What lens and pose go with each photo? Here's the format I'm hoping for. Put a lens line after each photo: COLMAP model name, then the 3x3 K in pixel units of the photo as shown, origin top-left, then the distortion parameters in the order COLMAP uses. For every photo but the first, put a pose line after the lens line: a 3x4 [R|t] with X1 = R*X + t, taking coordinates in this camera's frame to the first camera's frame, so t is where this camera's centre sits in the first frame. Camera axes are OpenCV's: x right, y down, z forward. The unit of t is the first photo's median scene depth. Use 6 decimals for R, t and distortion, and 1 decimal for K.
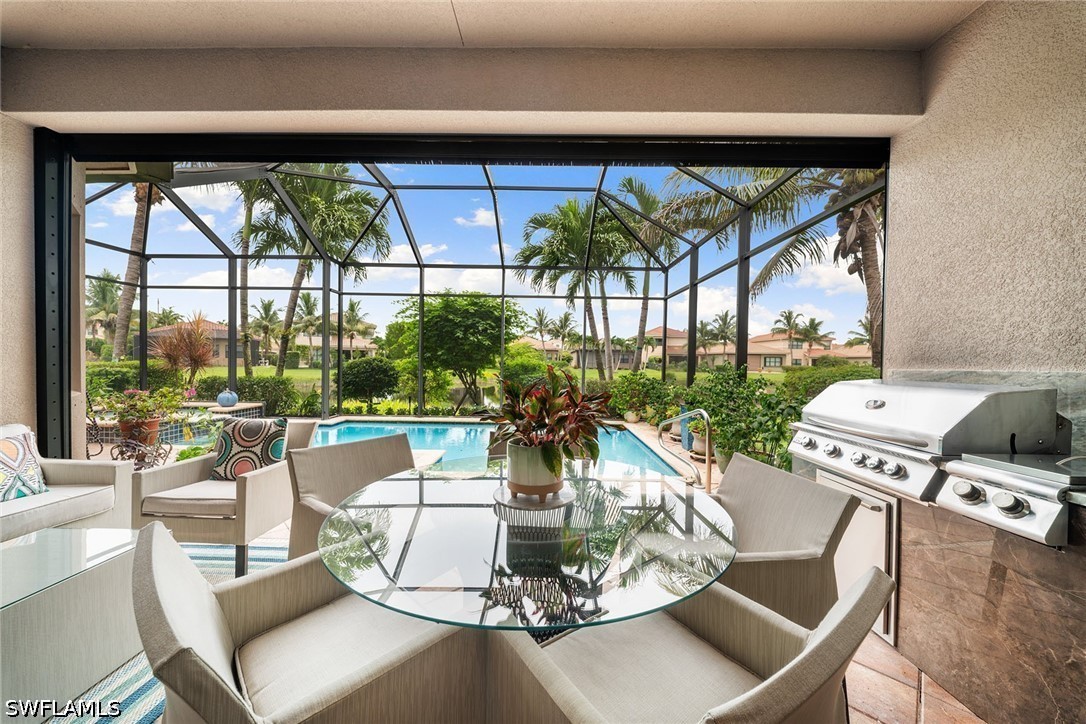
lens RADIAL K [[385.0, 0, 543.8], [0, 385.0, 364.9], [0, 0, 1]] dist [-0.012941, 0.000058]
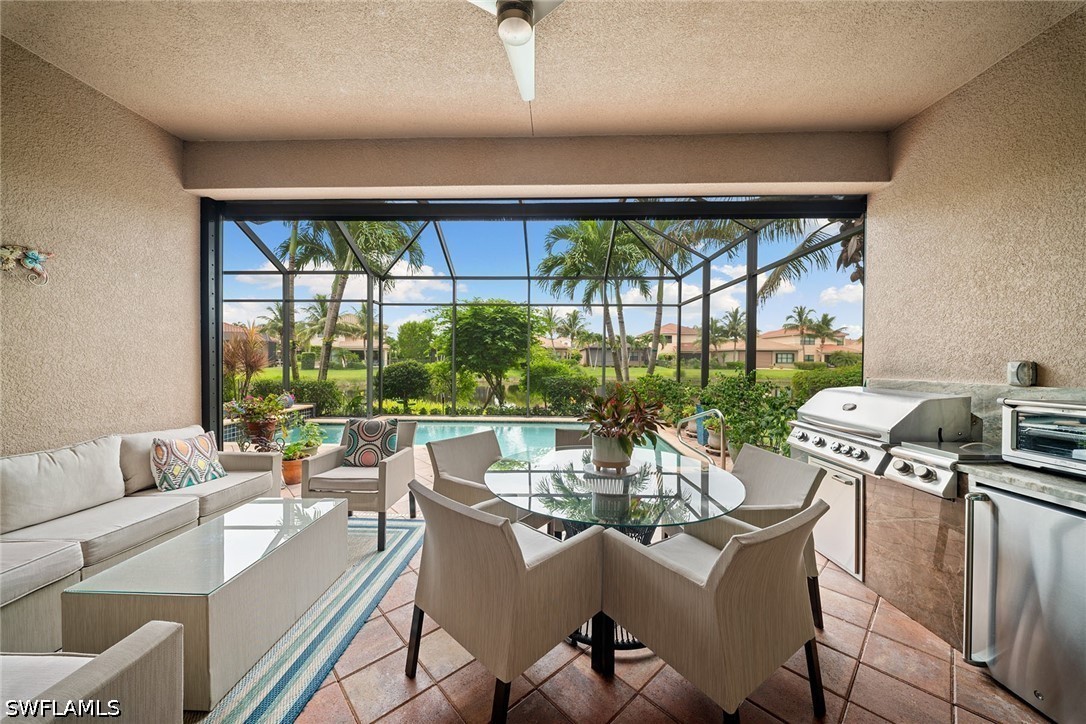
lens RADIAL K [[385.0, 0, 541.3], [0, 385.0, 360.7], [0, 0, 1]] dist [-0.012941, 0.000058]
pose [[0.999580, -0.008842, -0.027580, -0.057205], [0.008693, 0.999947, -0.005515, -0.019373], [0.027627, 0.005273, 0.999604, -0.119598]]
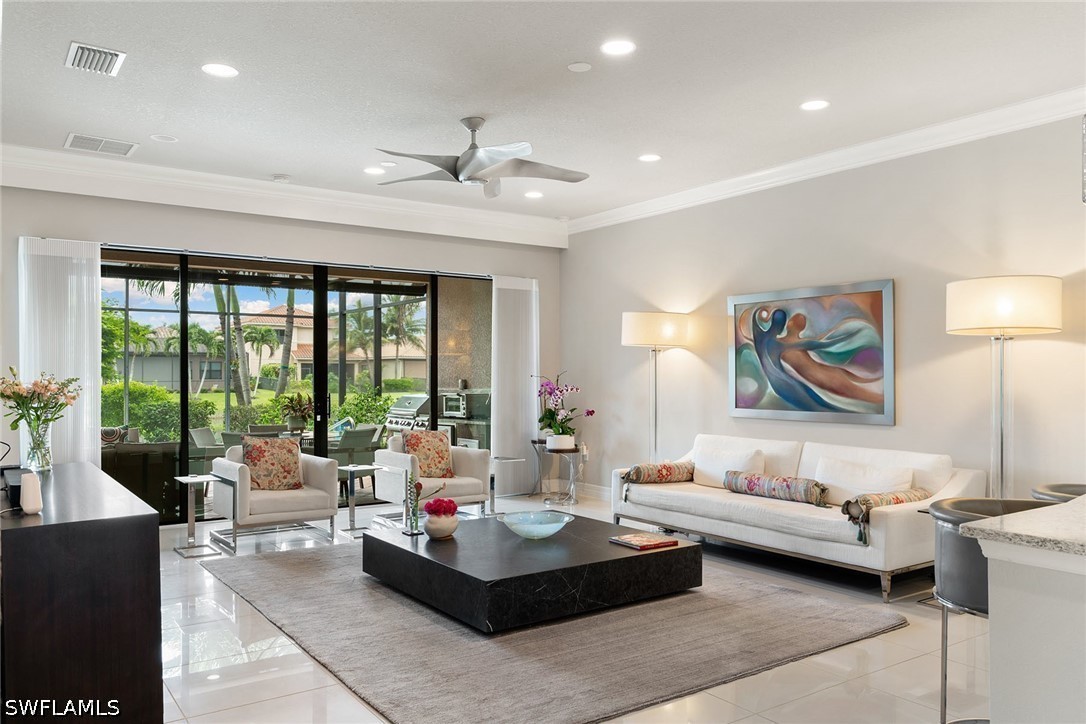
lens RADIAL K [[799.9, 0, 541.4], [0, 799.9, 368.7], [0, 0, 1]] dist [-0.009136, -0.001921]
pose [[0.819225, -0.013678, 0.573309, -0.492964], [0.021609, 0.999742, -0.007026, -0.024118], [-0.573065, 0.018145, 0.819309, -1.292437]]
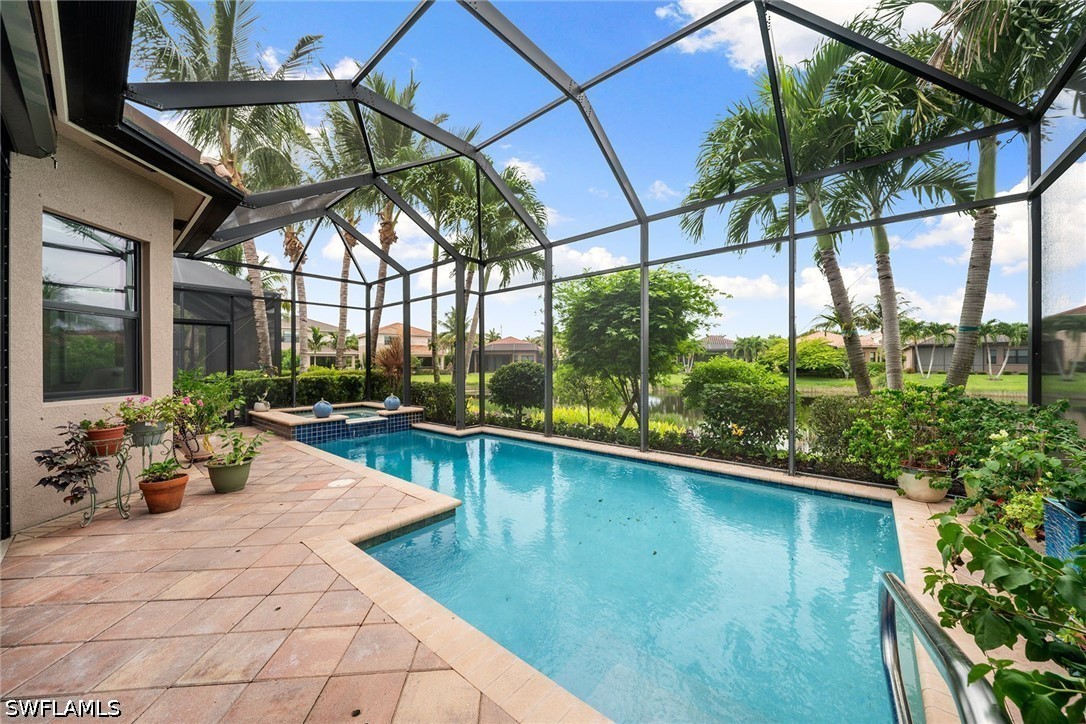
lens RADIAL K [[385.0, 0, 533.7], [0, 385.0, 367.2], [0, 0, 1]] dist [-0.012941, 0.000058]
pose [[0.756685, -0.013658, -0.653637, 0.240094], [0.009518, 0.999906, -0.009875, 0.001842], [0.653710, 0.001251, 0.756744, 0.522958]]
